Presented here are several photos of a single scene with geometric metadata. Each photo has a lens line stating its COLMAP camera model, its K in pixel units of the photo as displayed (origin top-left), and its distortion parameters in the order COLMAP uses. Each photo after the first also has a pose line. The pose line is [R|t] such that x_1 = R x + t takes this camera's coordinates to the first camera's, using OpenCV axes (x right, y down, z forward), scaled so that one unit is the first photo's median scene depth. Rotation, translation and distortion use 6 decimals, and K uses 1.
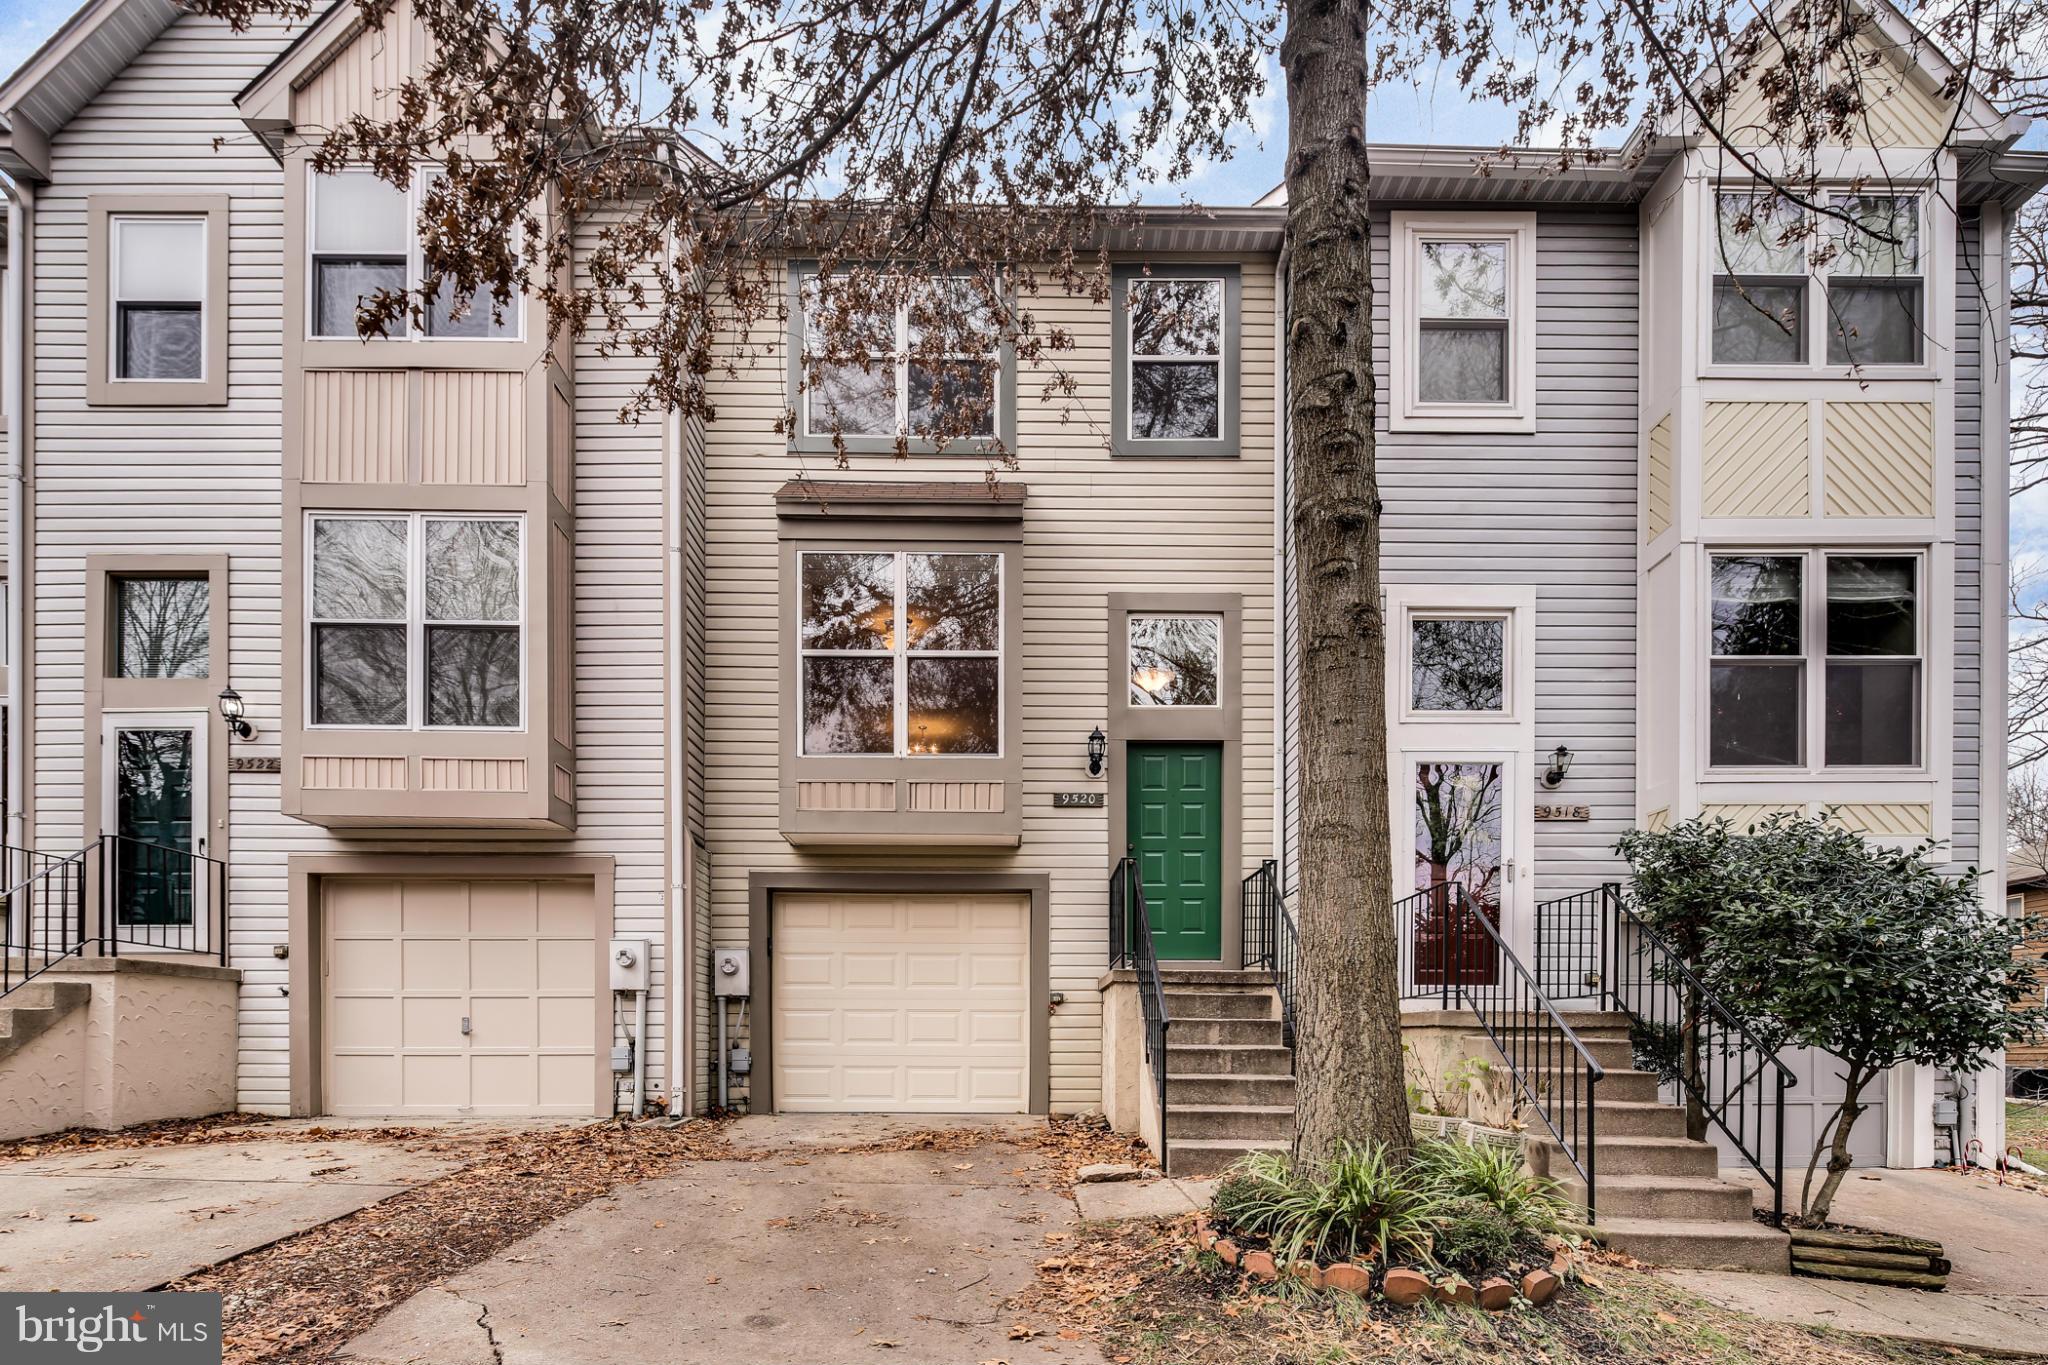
lens RADIAL K [[1004.7, 0, 1013.0], [0, 1004.7, 585.3], [0, 0, 1]] dist [0.000359, -0.003877]
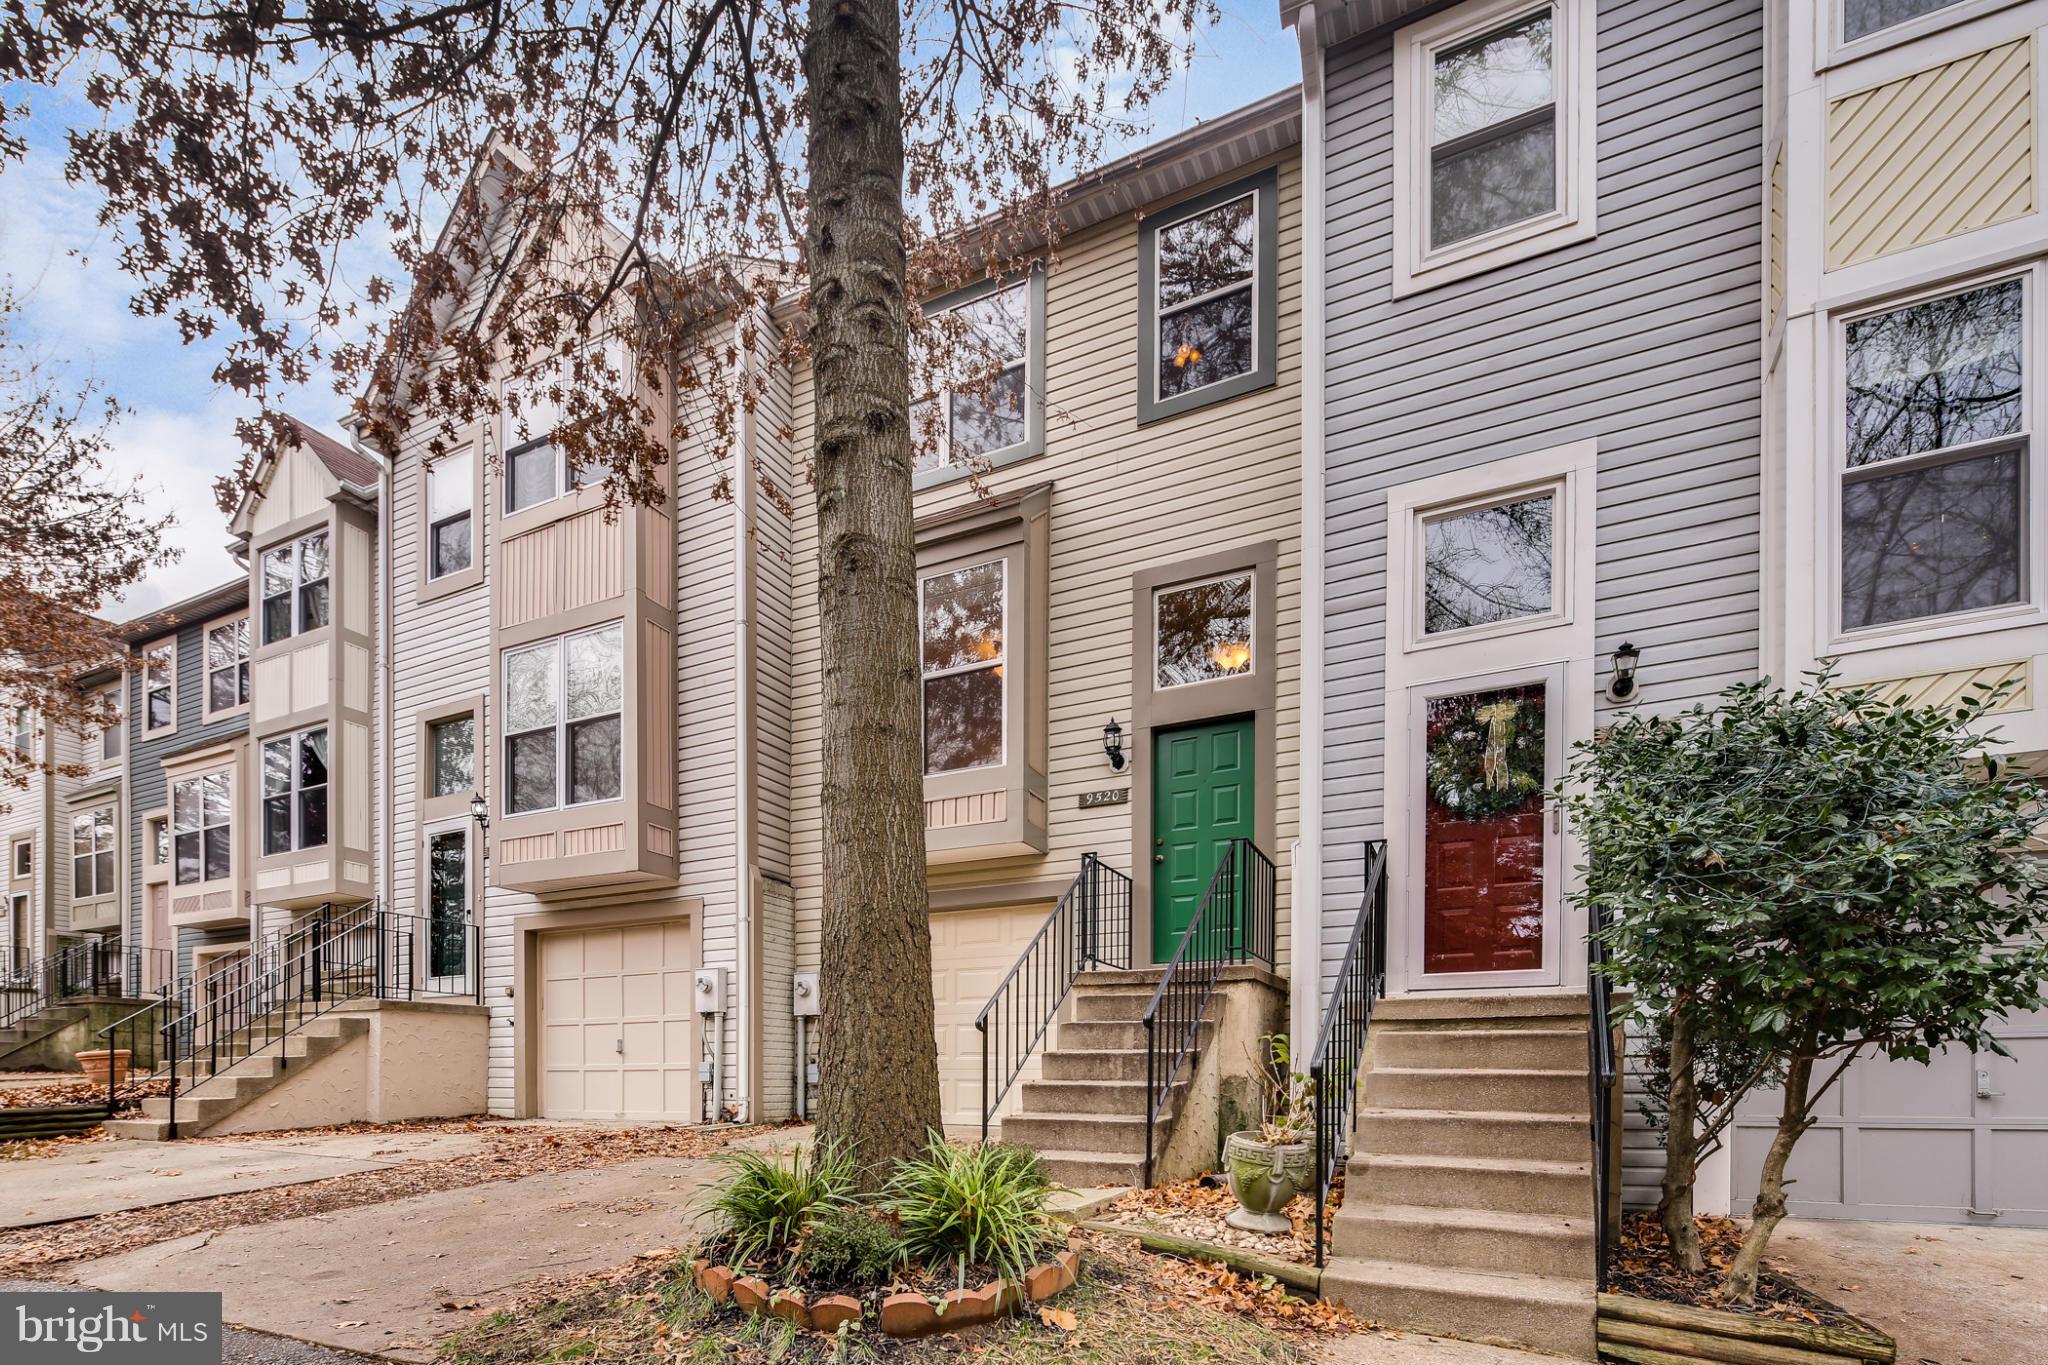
lens RADIAL K [[1003.5, 0, 1022.8], [0, 1003.5, 643.3], [0, 0, 1]] dist [-0.000431, -0.006352]
pose [[0.879561, -0.191965, -0.435340, 0.474572], [0.199715, 0.979443, -0.028384, 0.092025], [0.431840, -0.061979, 0.899818, 0.150338]]
